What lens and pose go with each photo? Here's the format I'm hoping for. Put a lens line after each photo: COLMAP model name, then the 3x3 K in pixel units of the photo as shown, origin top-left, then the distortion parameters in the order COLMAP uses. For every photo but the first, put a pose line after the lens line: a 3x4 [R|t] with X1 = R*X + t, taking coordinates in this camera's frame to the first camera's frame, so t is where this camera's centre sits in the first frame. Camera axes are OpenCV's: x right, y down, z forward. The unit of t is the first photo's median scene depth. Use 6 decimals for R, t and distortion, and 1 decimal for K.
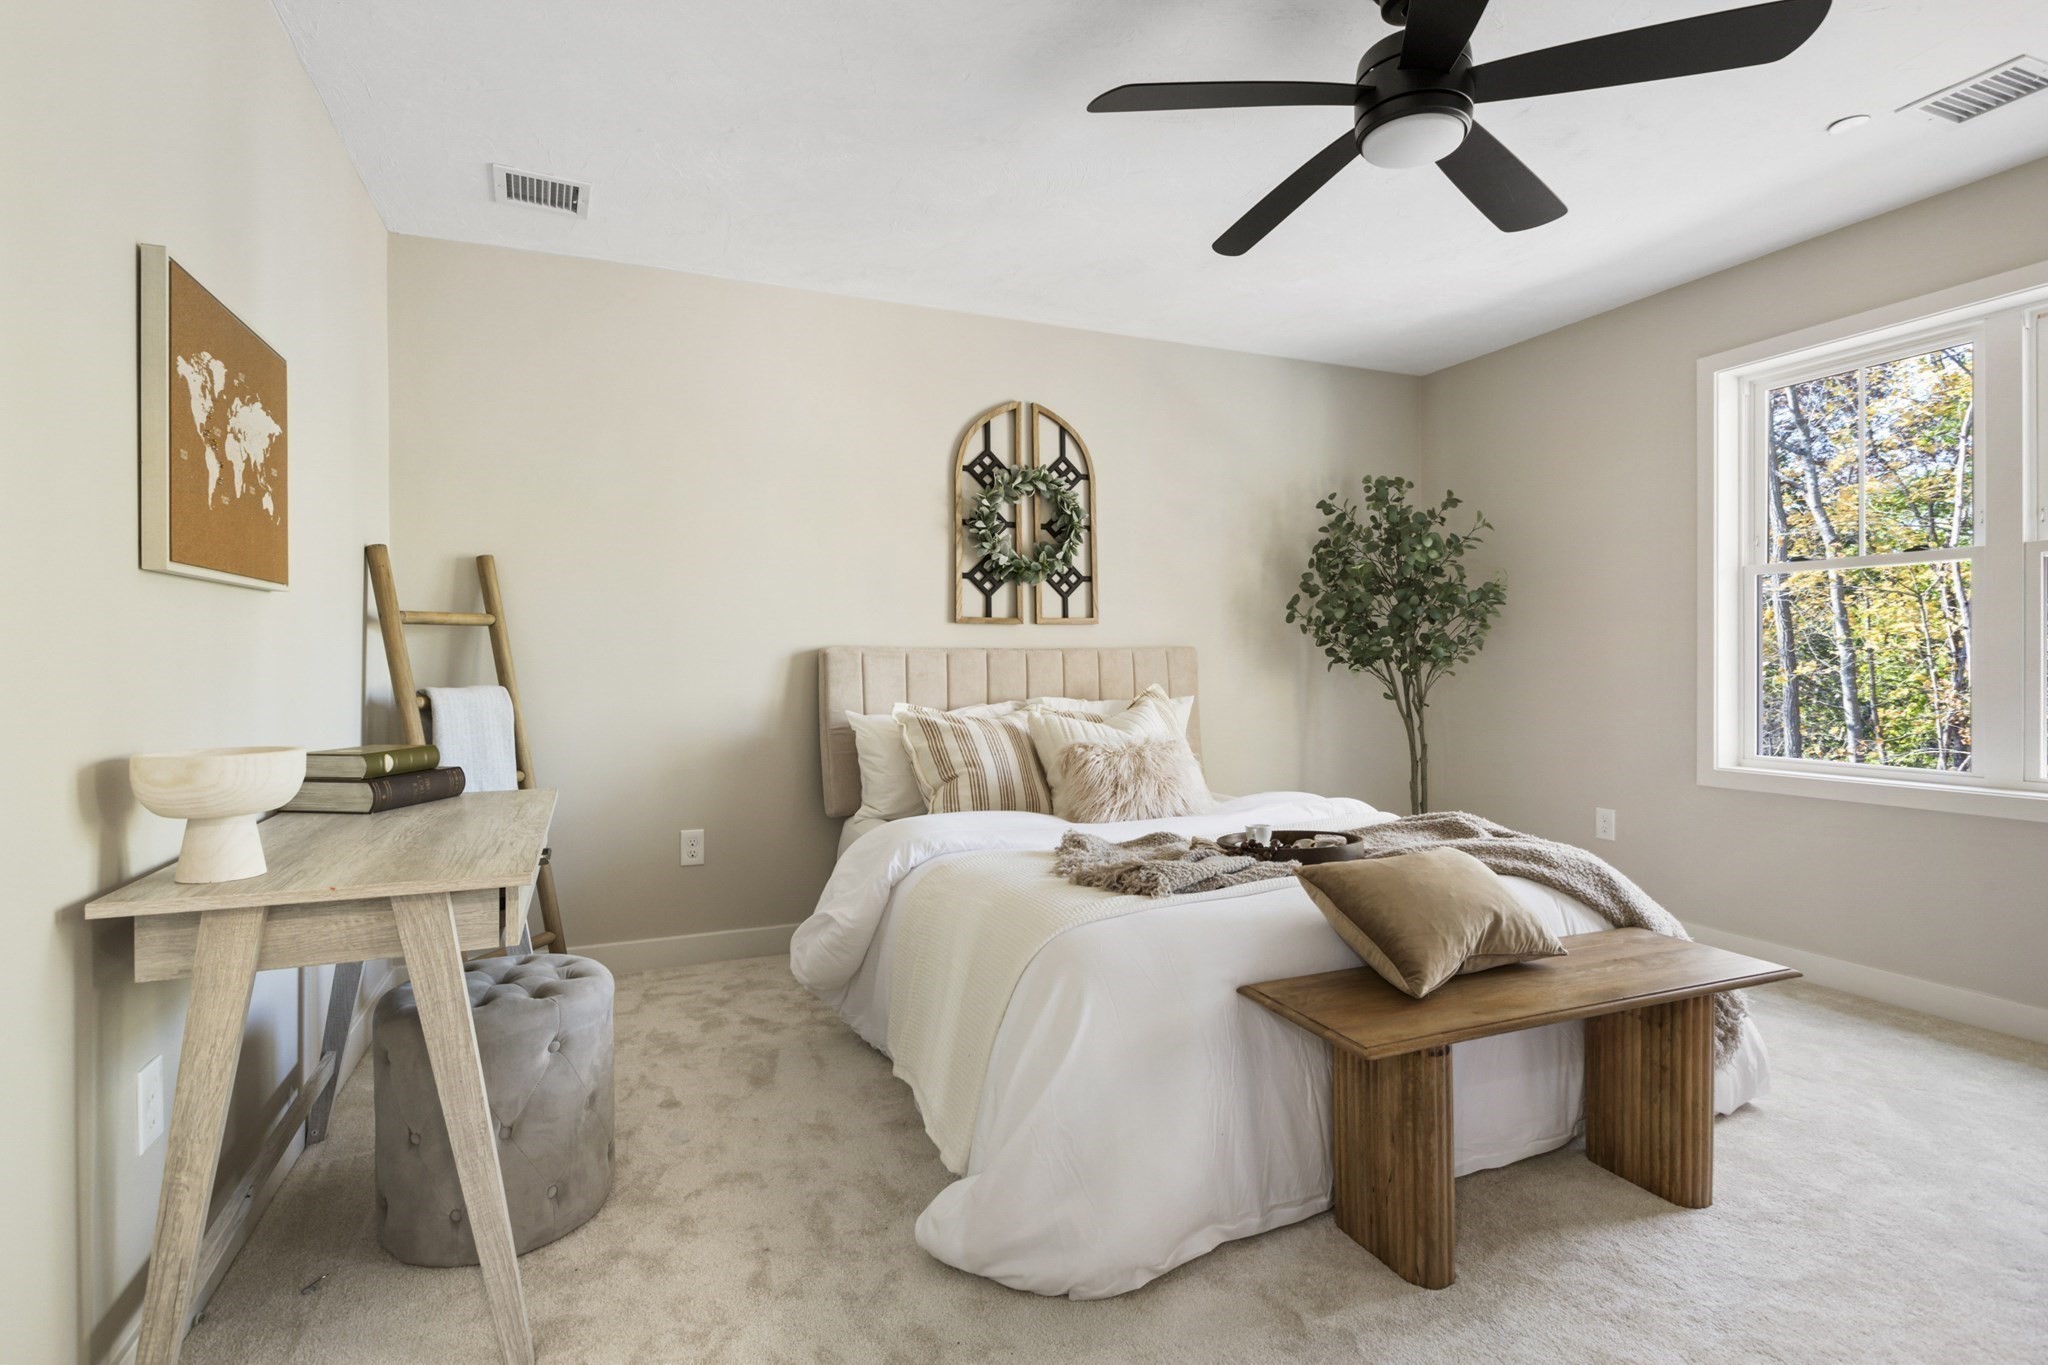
lens RADIAL K [[951.3, 0, 1024.0], [0, 951.3, 682.5], [0, 0, 1]] dist [-0.023084, -0.000344]
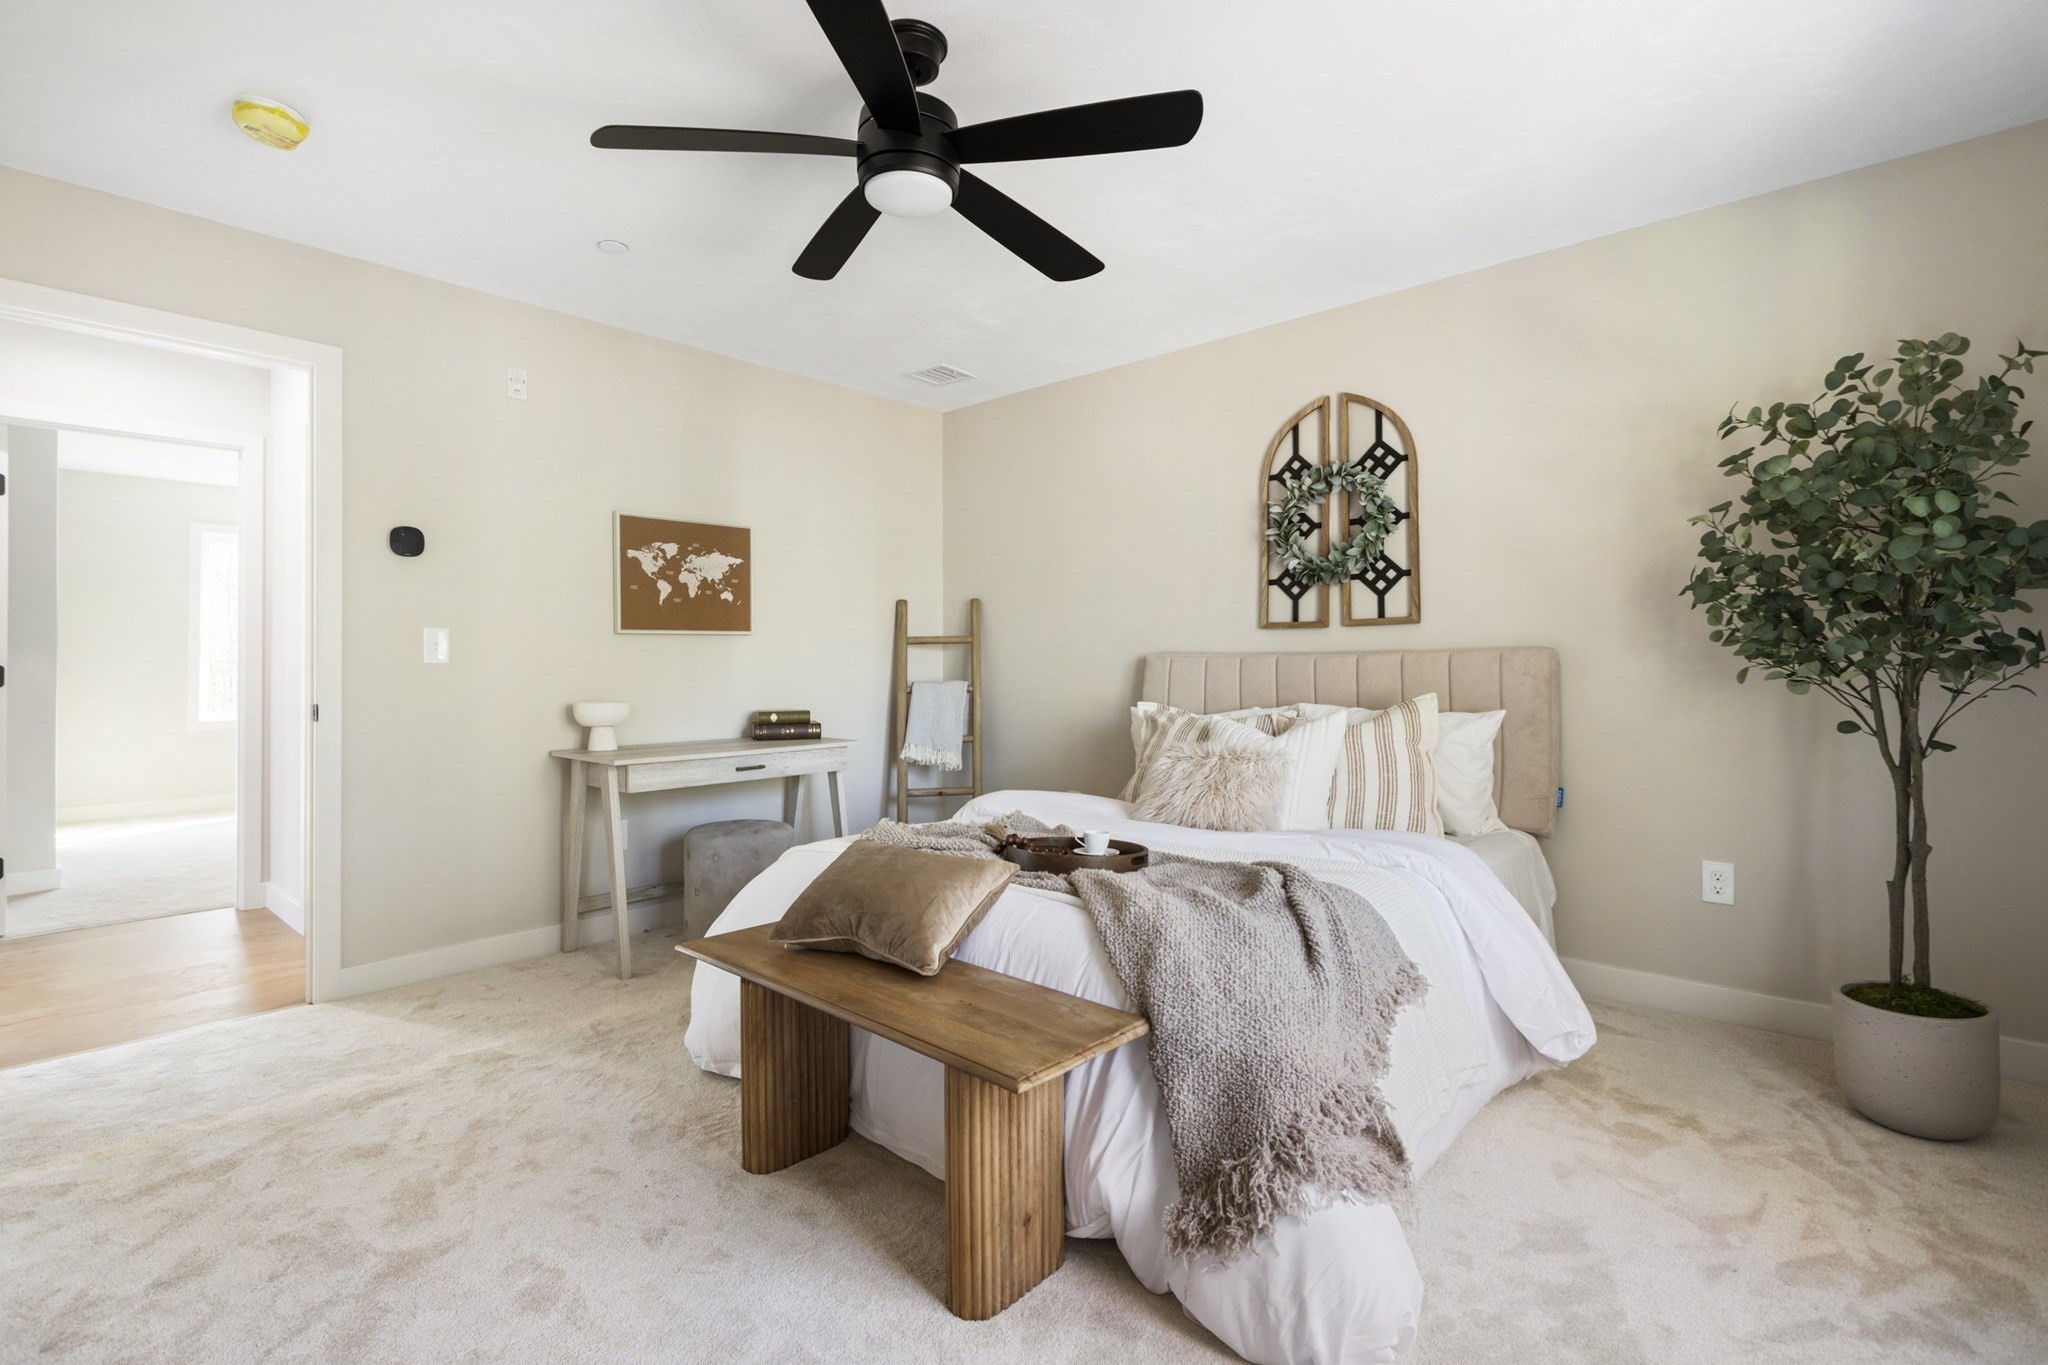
lens RADIAL K [[959.6, 0, 1022.4], [0, 959.6, 656.1], [0, 0, 1]] dist [0.003214, -0.000381]
pose [[0.437014, -0.007541, -0.899423, 0.730130], [-0.017969, 0.999692, -0.017112, -0.010280], [0.899275, 0.023640, 0.436744, 0.301178]]
